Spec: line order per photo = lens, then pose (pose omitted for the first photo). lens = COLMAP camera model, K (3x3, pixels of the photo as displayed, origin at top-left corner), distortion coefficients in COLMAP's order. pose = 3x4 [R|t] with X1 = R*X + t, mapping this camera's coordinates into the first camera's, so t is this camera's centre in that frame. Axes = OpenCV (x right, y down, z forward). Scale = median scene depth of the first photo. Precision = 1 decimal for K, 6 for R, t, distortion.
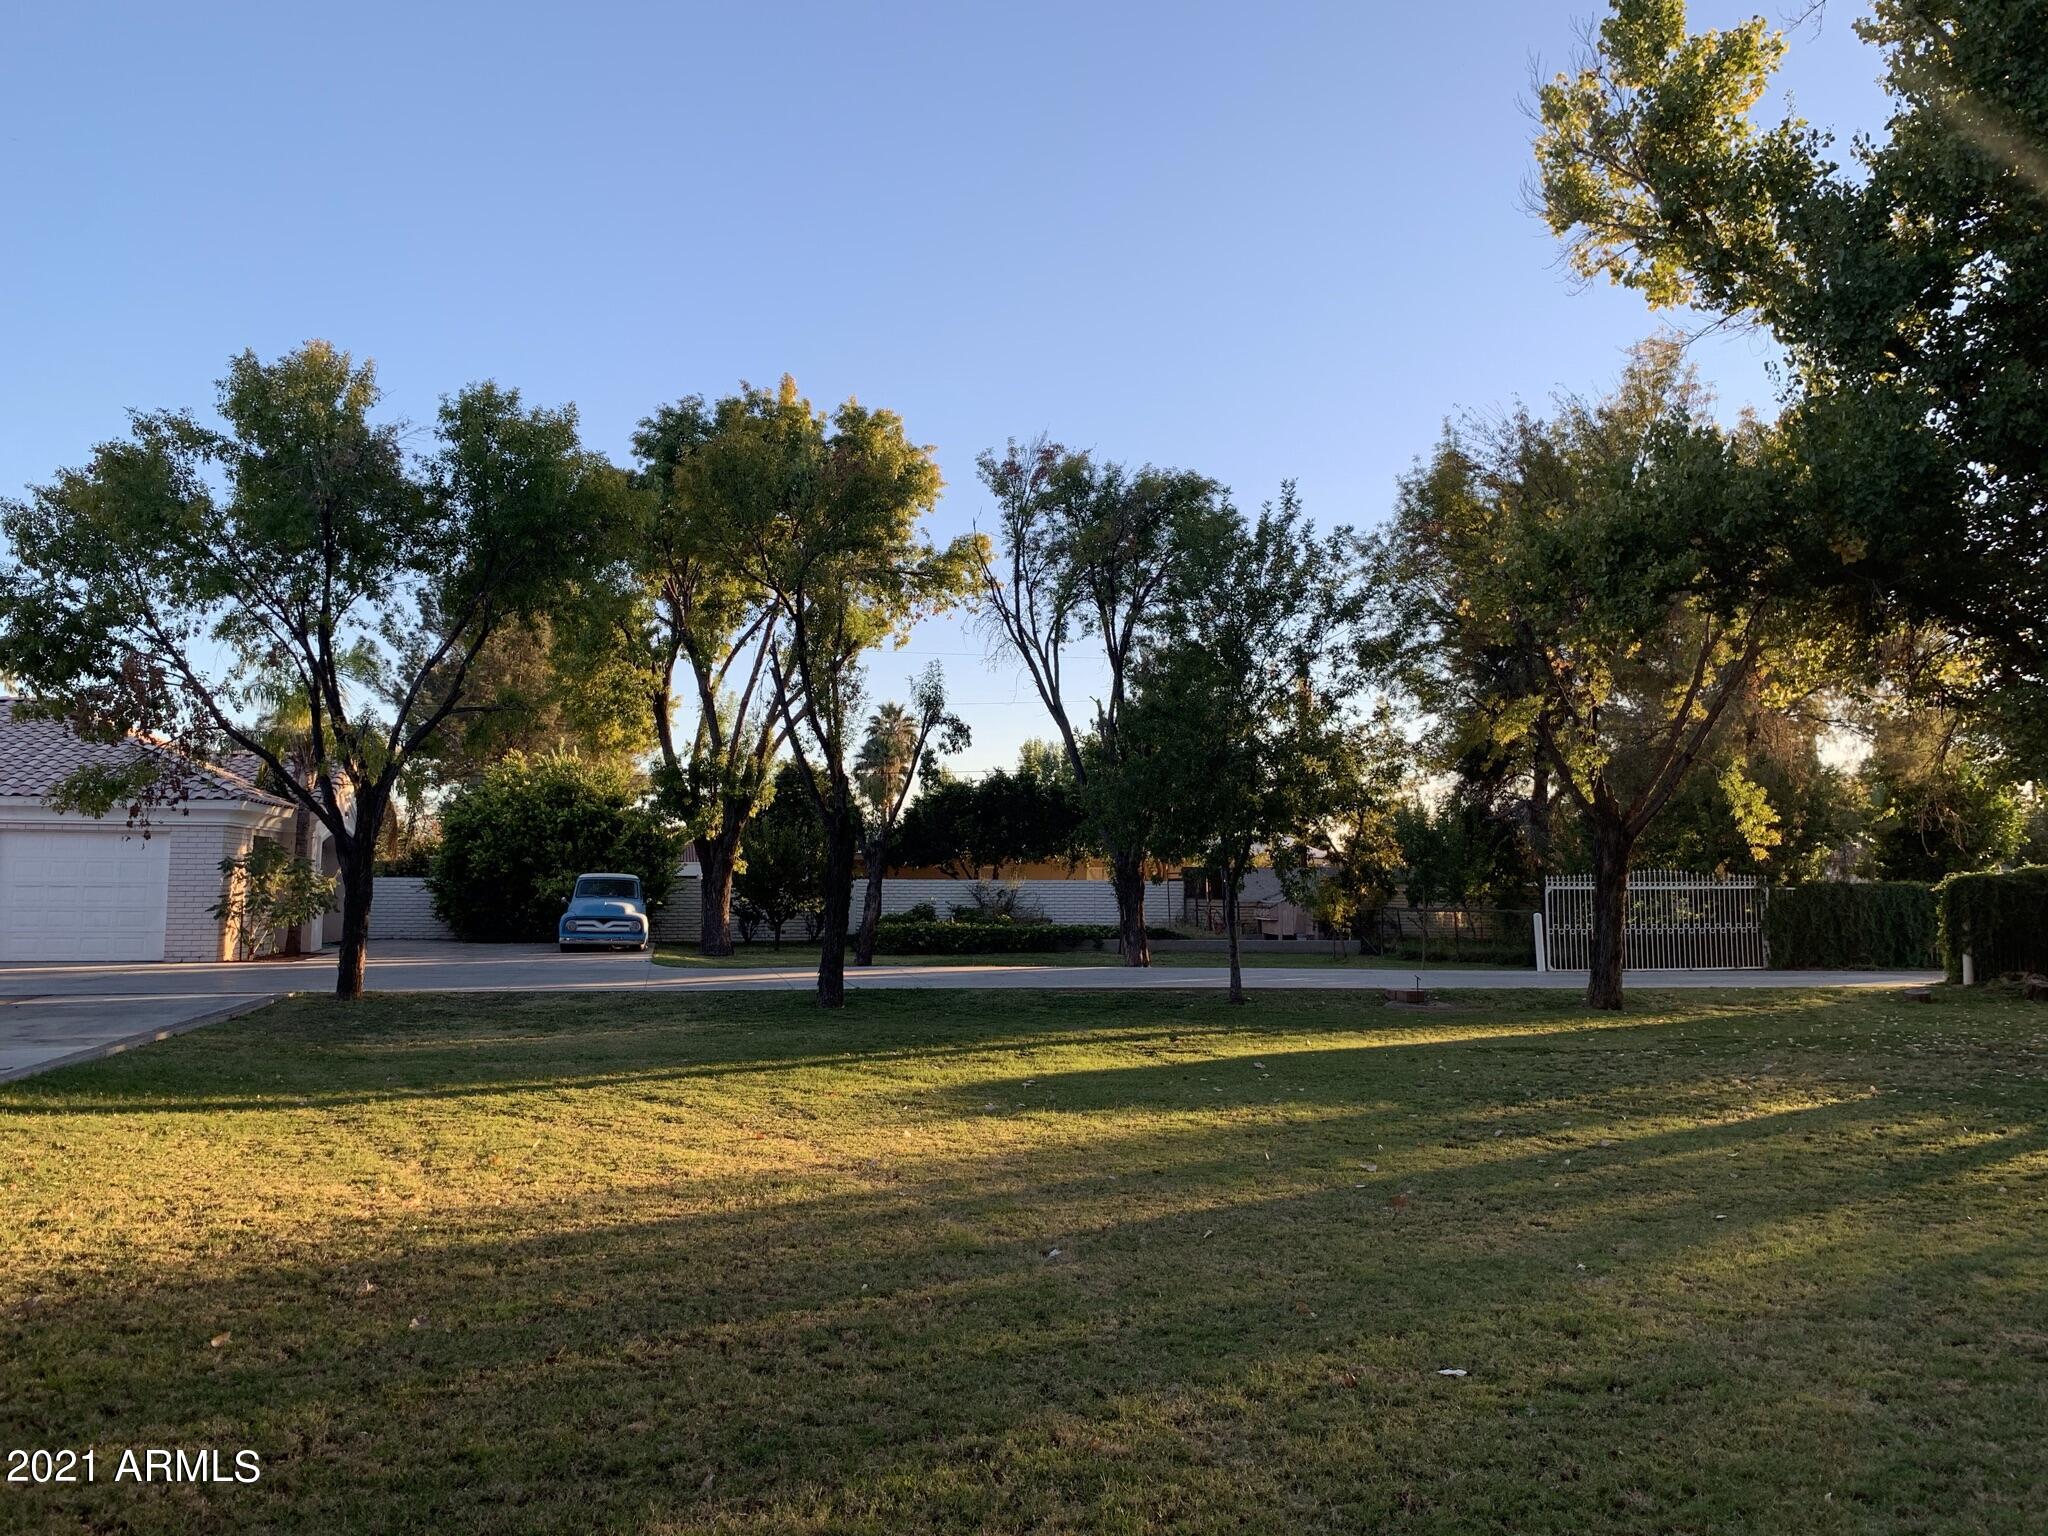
lens RADIAL K [[1552.1, 0, 1021.6], [0, 1552.1, 722.5], [0, 0, 1]] dist [0.085782, -0.127175]
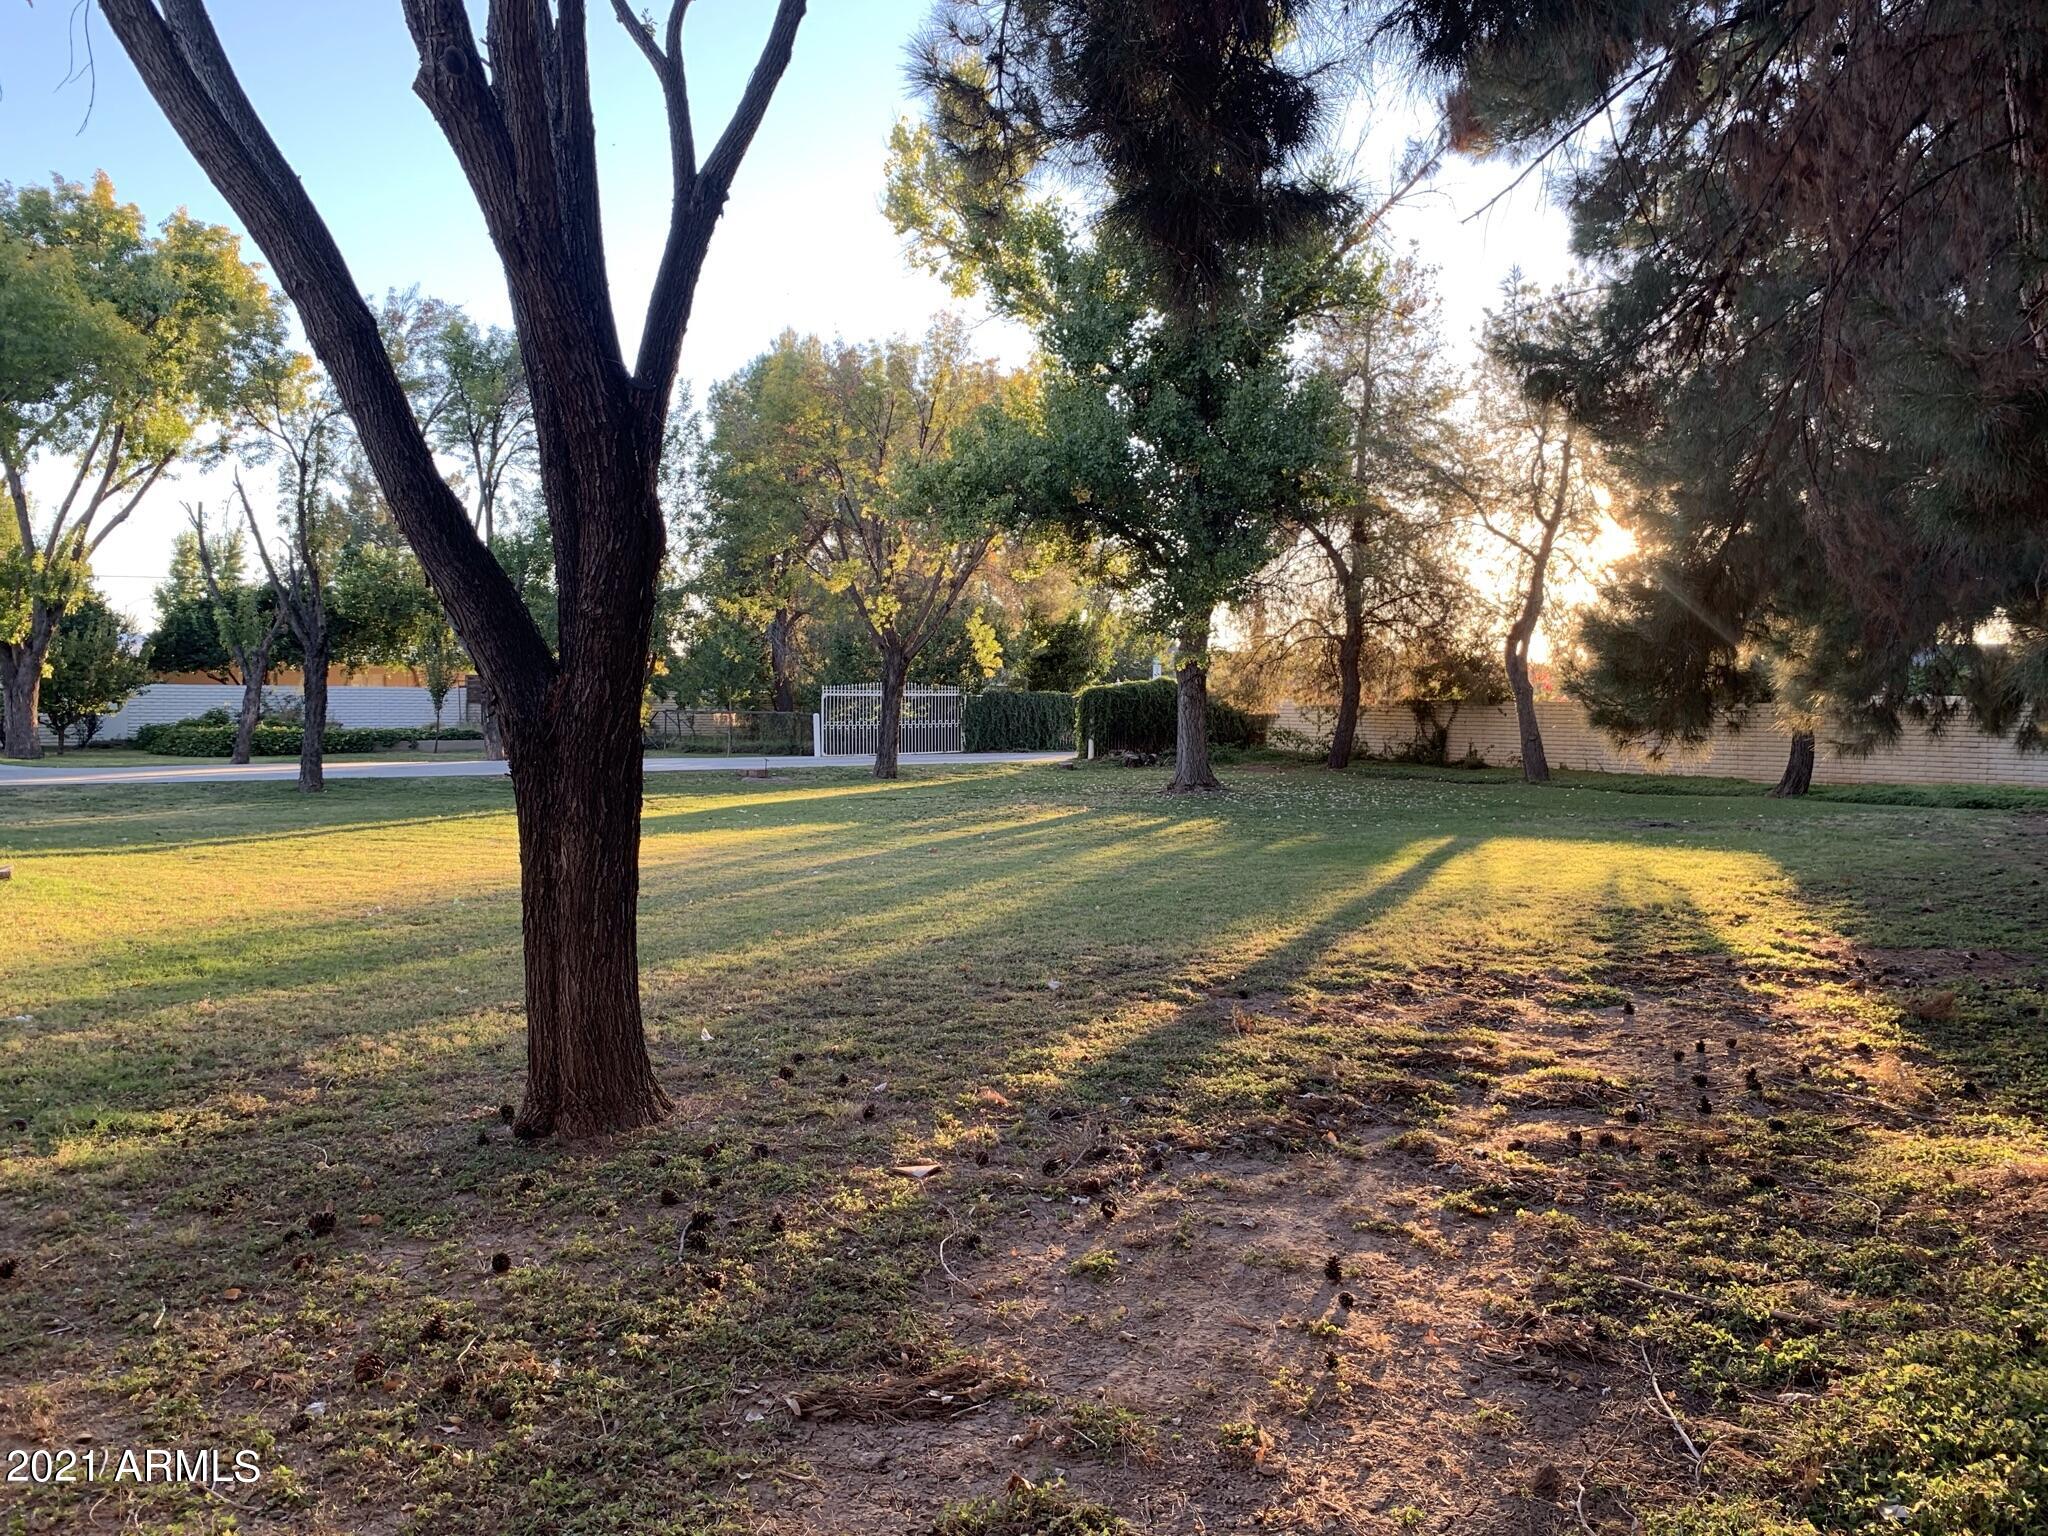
lens RADIAL K [[1545.9, 0, 1024.0], [0, 1545.9, 768.0], [0, 0, 1]] dist [0.005483, -0.058602]
pose [[0.858421, -0.019994, 0.512555, -0.246663], [-0.059315, 0.988668, 0.137906, -0.030795], [-0.509504, -0.148783, 0.847508, -0.265454]]
